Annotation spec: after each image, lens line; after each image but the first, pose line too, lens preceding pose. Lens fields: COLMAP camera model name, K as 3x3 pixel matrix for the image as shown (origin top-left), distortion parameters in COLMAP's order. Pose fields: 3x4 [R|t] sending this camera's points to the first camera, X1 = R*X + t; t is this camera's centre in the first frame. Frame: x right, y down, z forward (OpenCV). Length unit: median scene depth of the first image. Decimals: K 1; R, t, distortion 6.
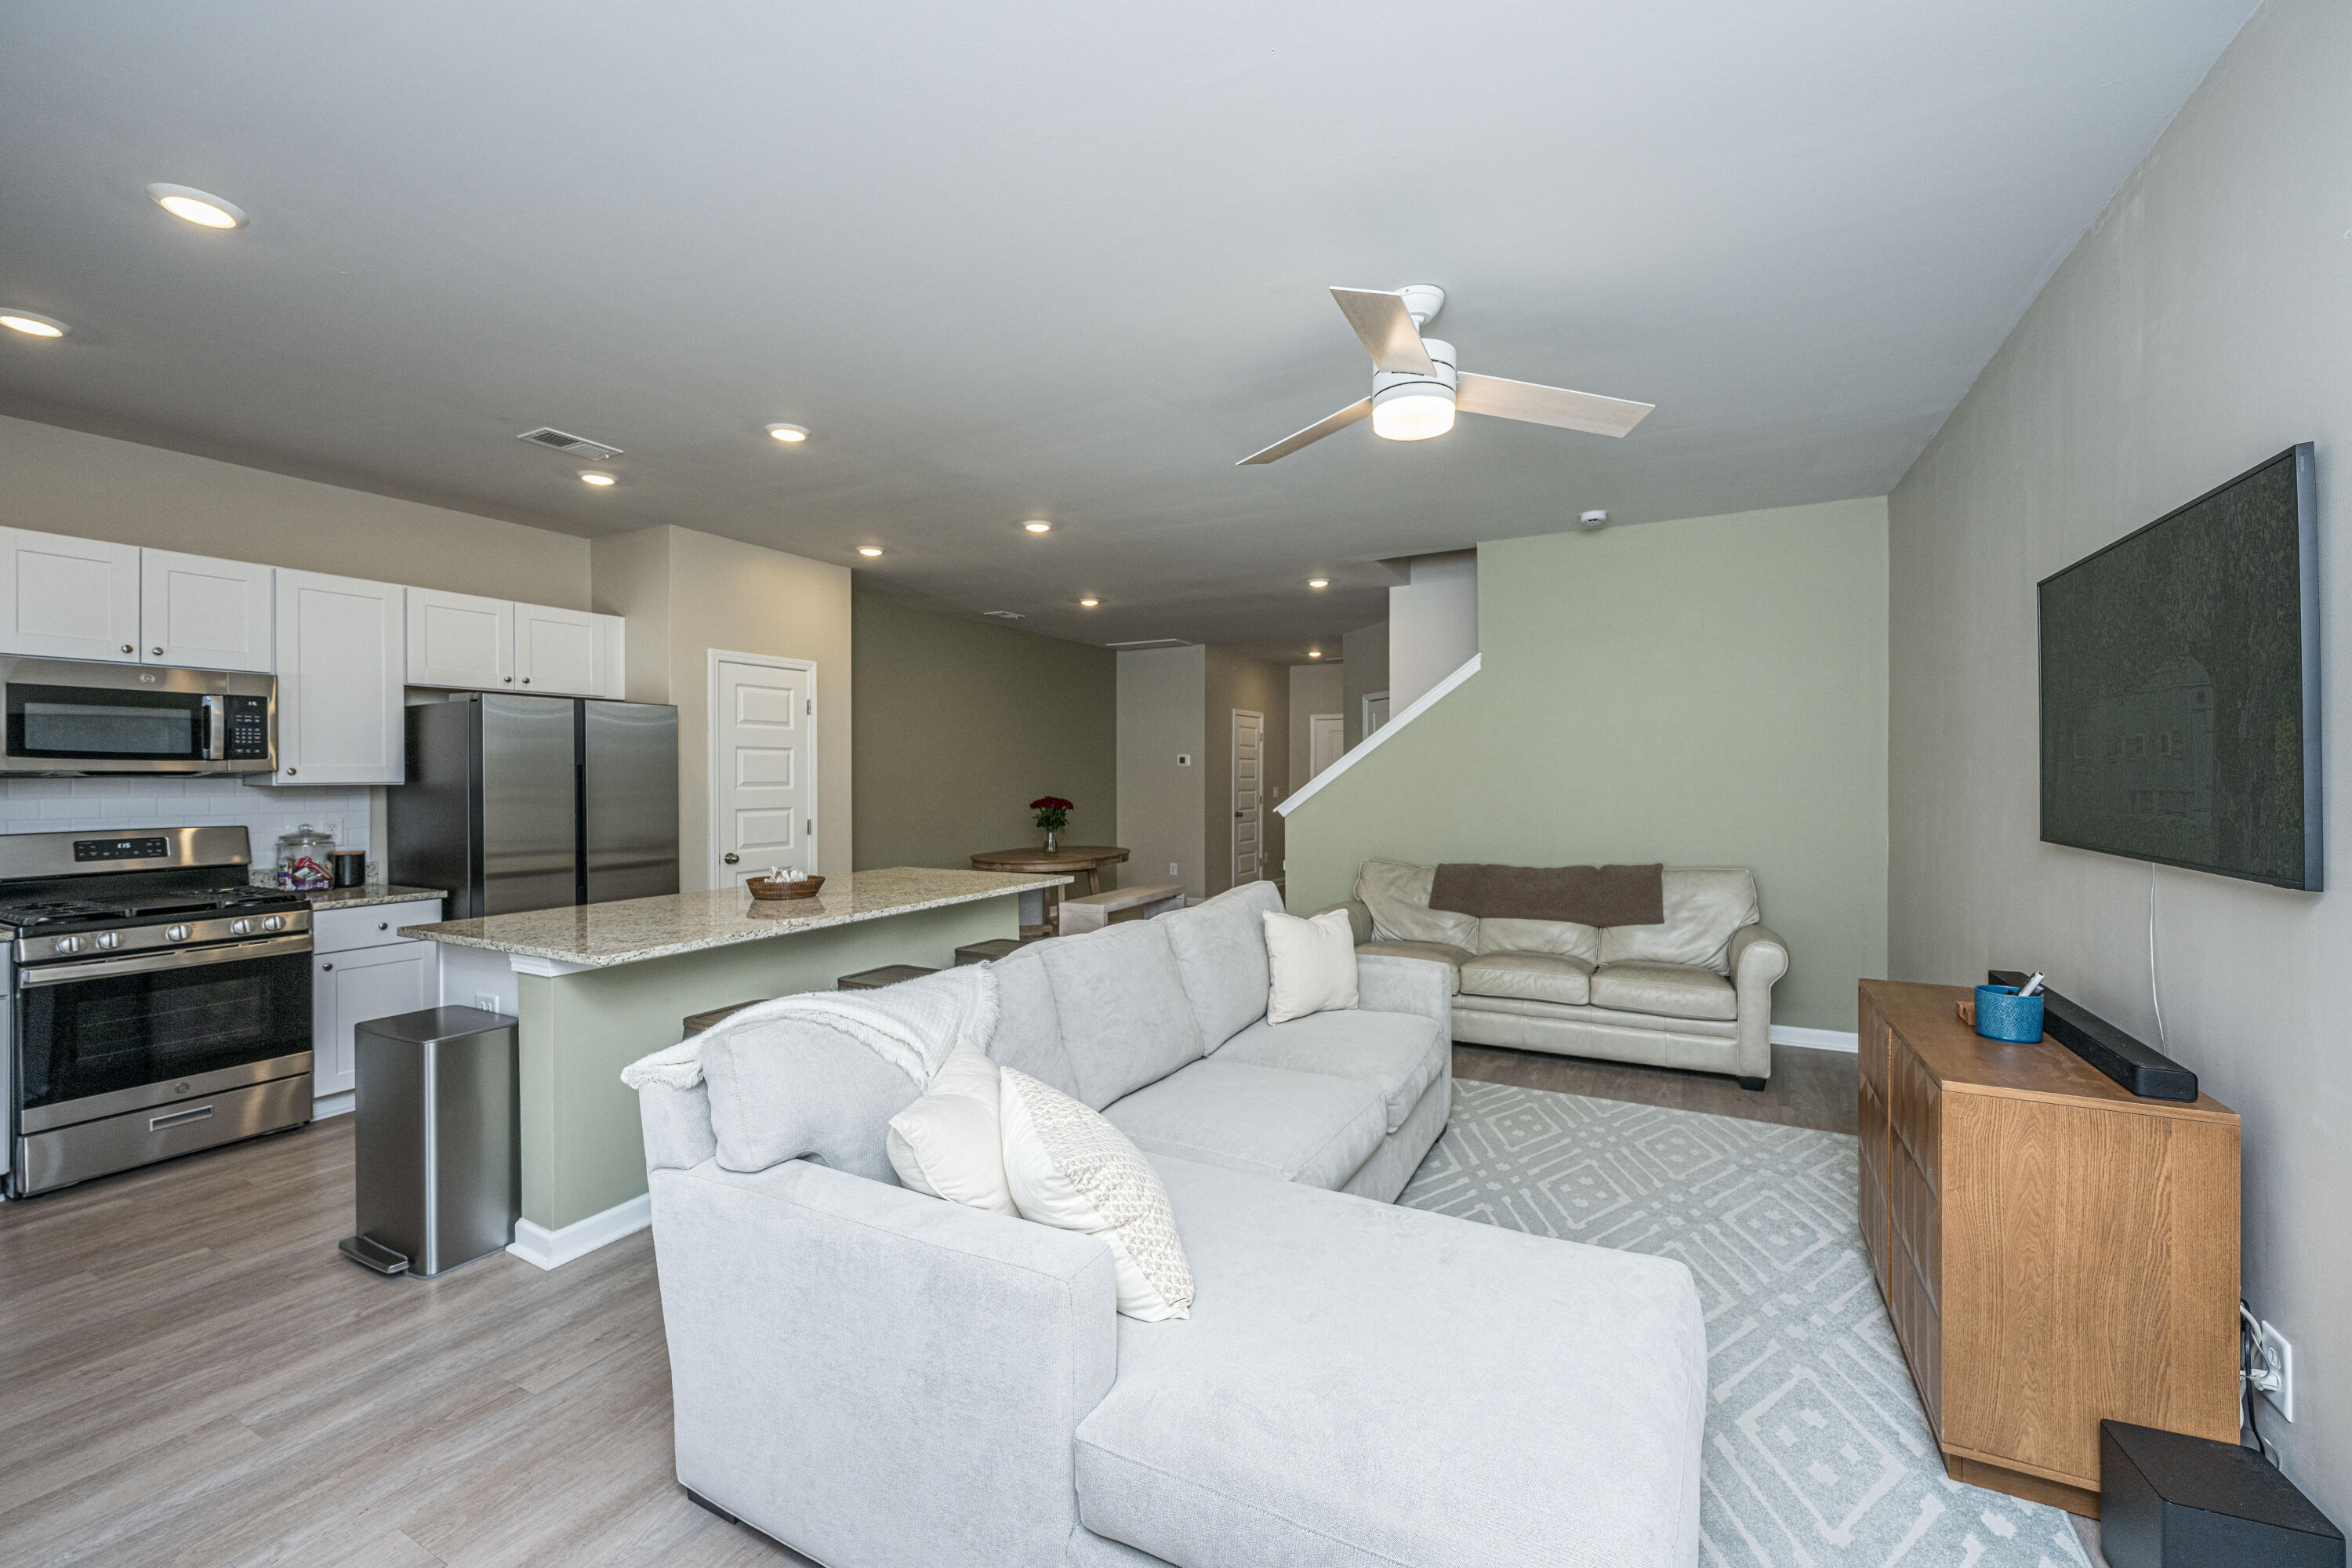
lens RADIAL K [[950.4, 0, 1166.5], [0, 950.4, 787.8], [0, 0, 1]] dist [-0.000933, 0.000179]
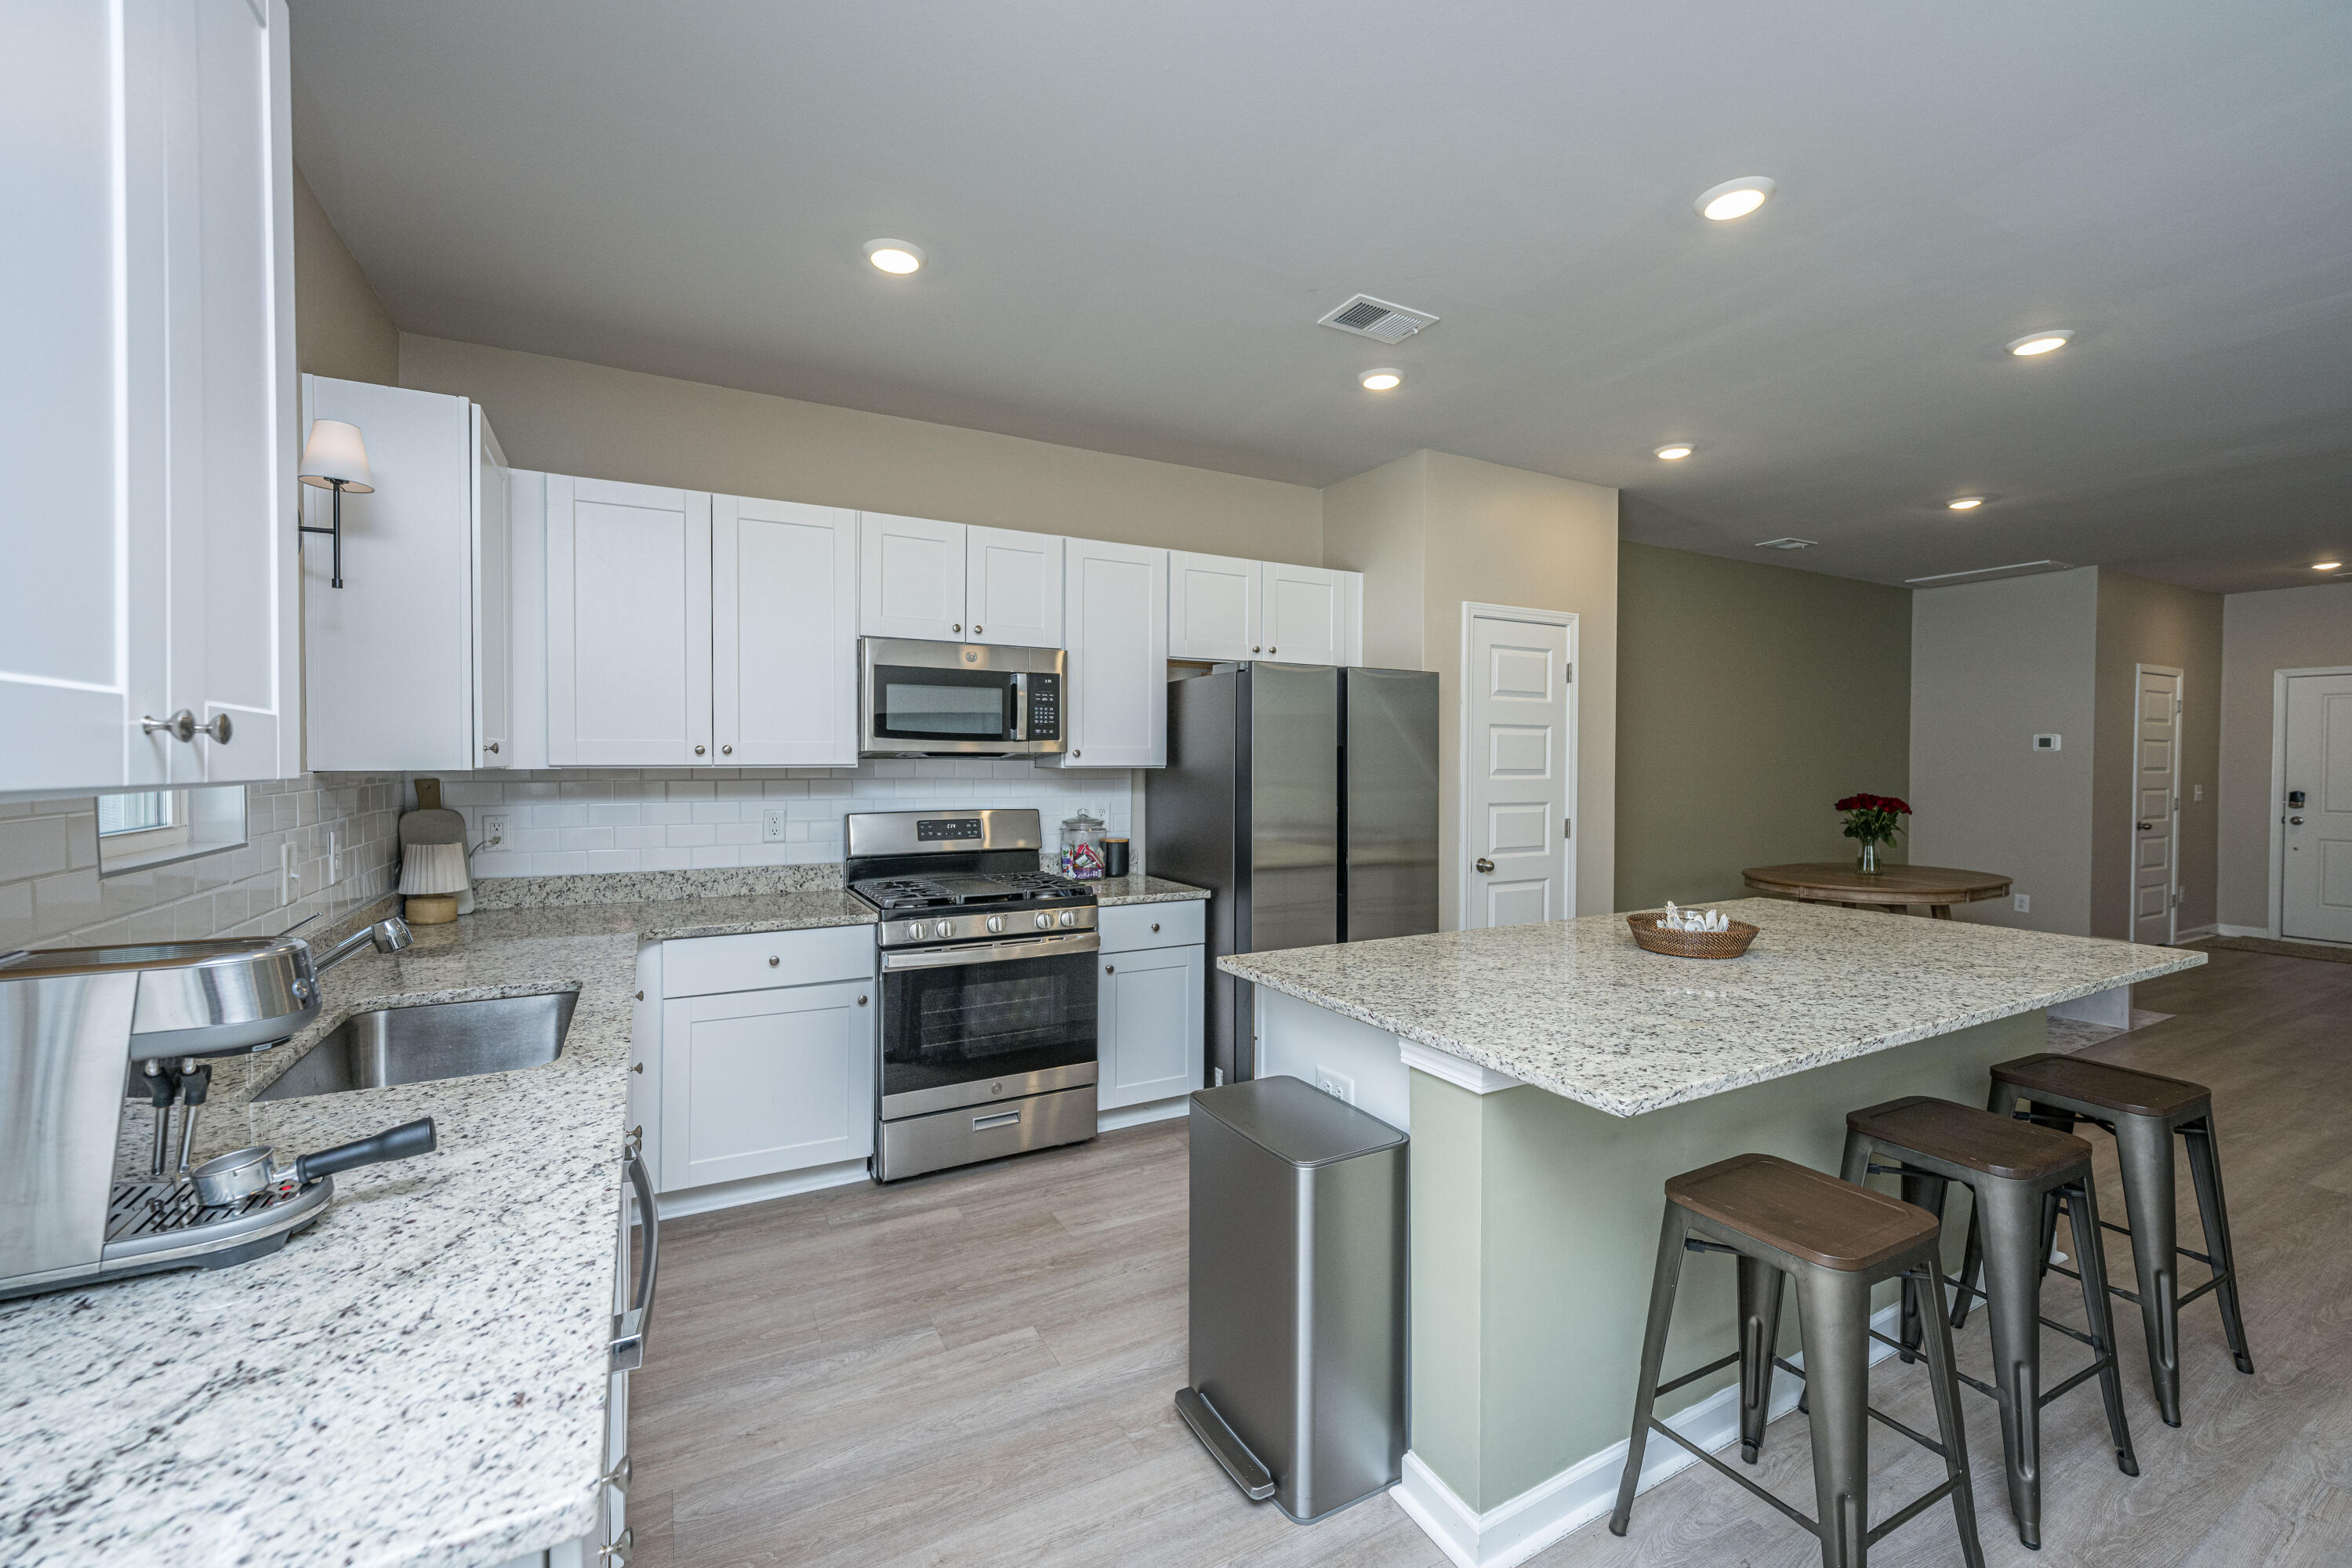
lens RADIAL K [[933.3, 0, 1184.5], [0, 933.3, 794.7], [0, 0, 1]] dist [0.000841, 0.000105]
pose [[0.846927, 0.026673, -0.531040, -0.334411], [-0.014620, 0.999532, 0.026887, -0.002638], [0.531509, -0.015008, 0.846920, 0.270165]]
